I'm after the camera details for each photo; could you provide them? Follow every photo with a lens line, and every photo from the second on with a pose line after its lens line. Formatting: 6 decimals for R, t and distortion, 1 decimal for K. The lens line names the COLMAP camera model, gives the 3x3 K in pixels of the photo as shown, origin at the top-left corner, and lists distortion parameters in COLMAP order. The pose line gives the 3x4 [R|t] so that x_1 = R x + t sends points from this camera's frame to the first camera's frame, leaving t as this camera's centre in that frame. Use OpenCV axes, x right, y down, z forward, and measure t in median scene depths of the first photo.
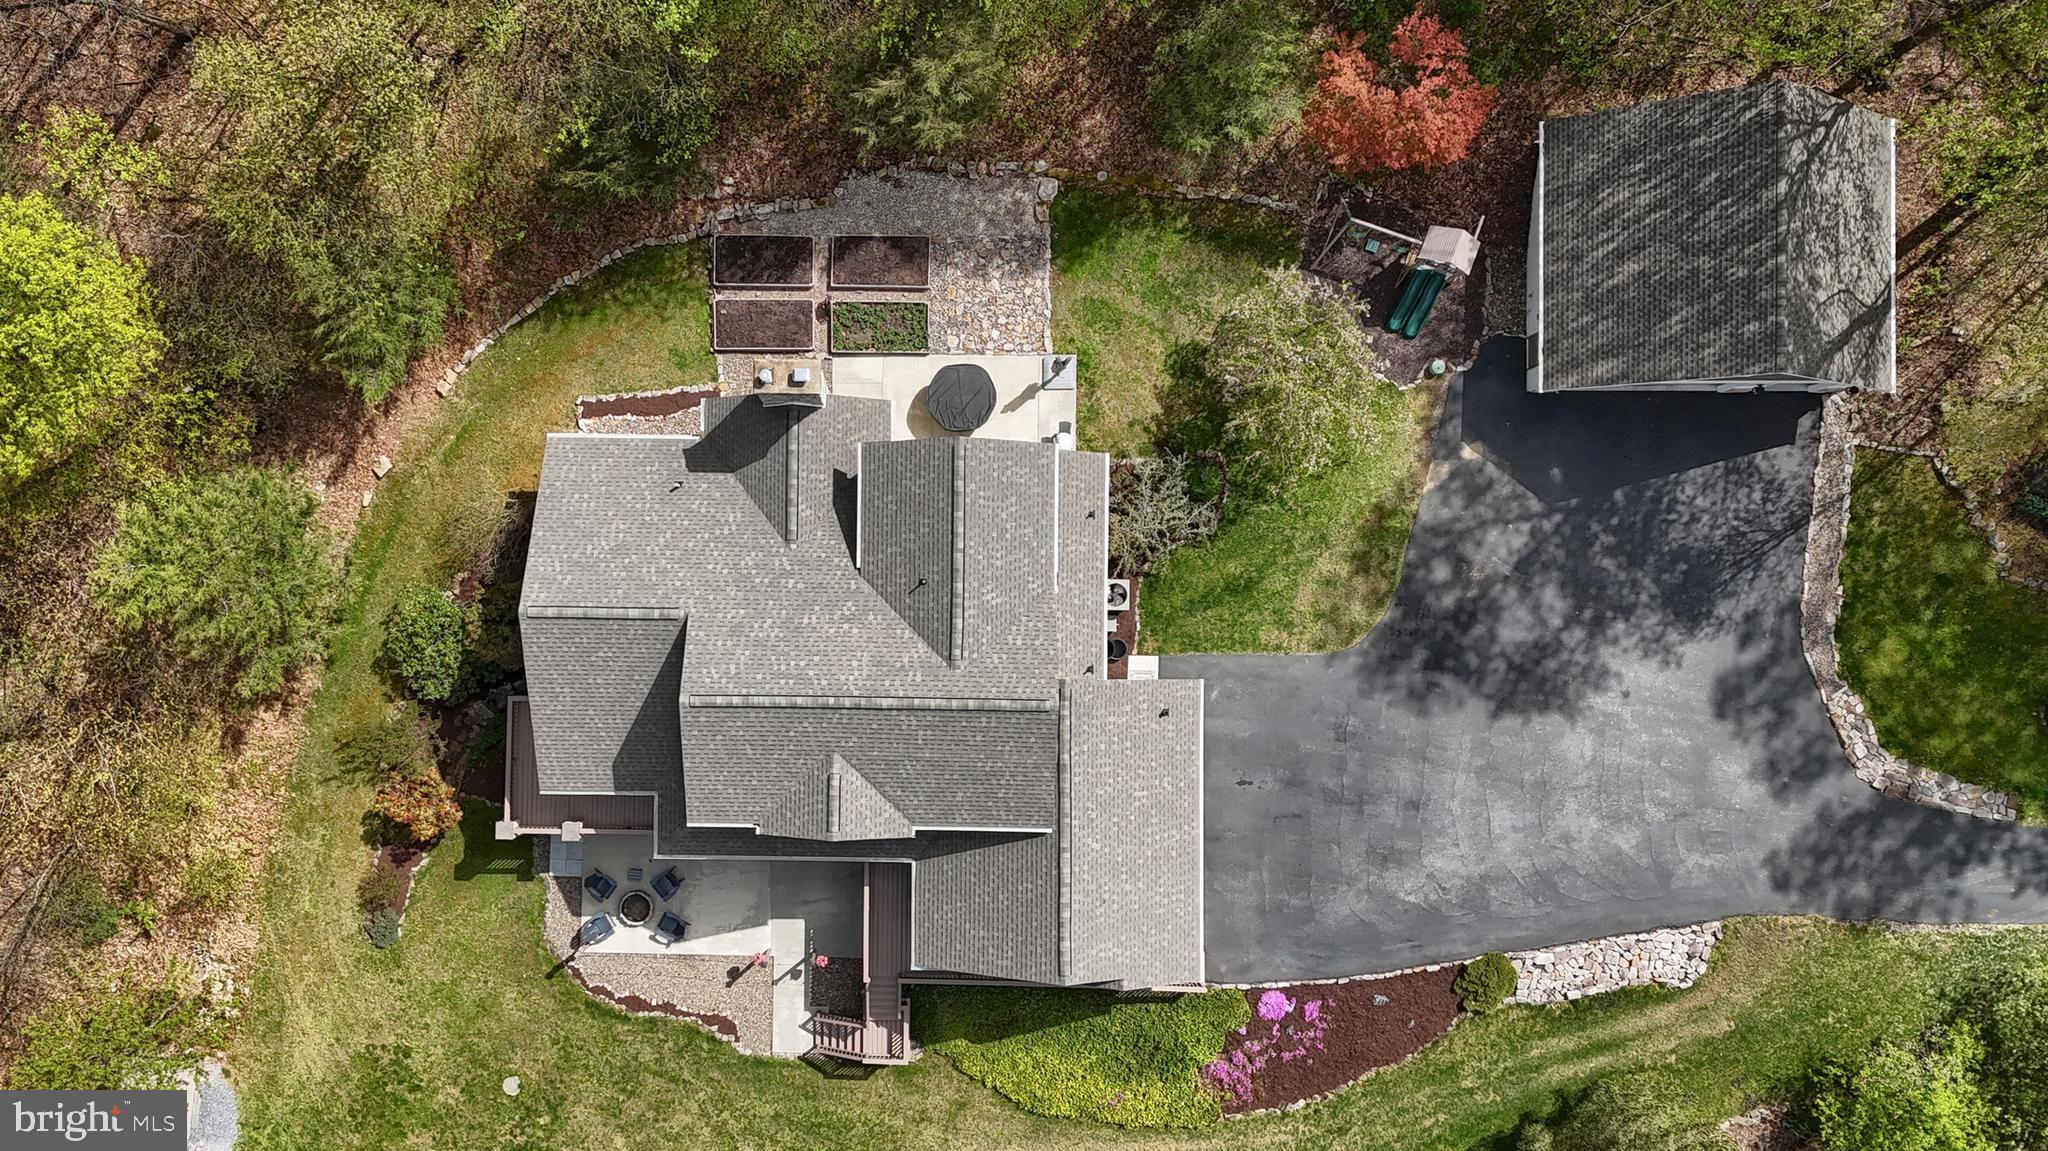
lens RADIAL K [[1525.9, 0, 1014.6], [0, 1525.9, 585.7], [0, 0, 1]] dist [0.034823, -0.018169]
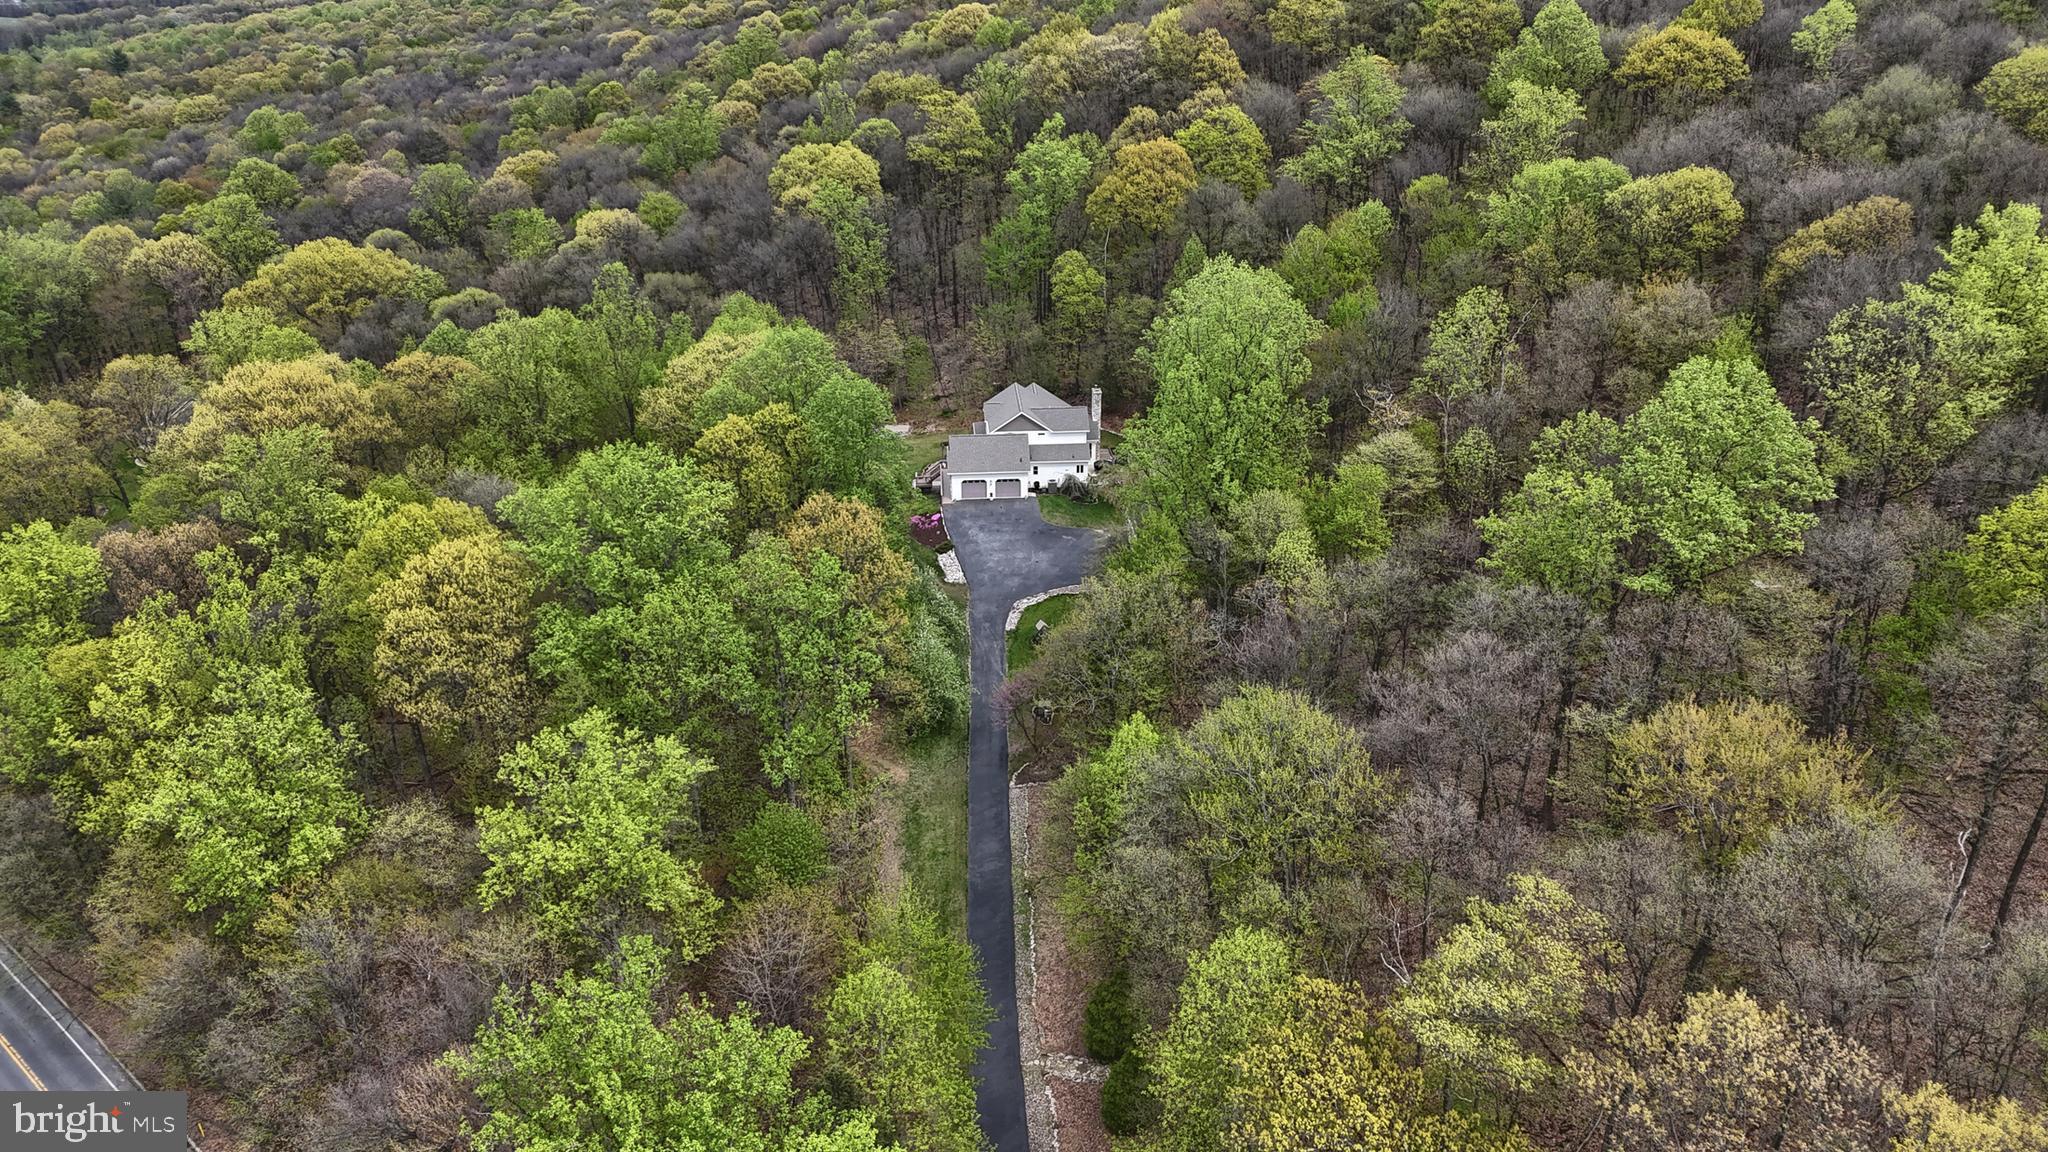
lens RADIAL K [[1525.9, 0, 1021.4], [0, 1525.9, 576.4], [0, 0, 1]] dist [0.034823, -0.018169]
pose [[0.079982, 0.430578, -0.899003, 3.101140], [-0.996358, 0.061289, -0.059289, 0.279094], [0.029570, 0.900470, 0.433911, -0.321700]]
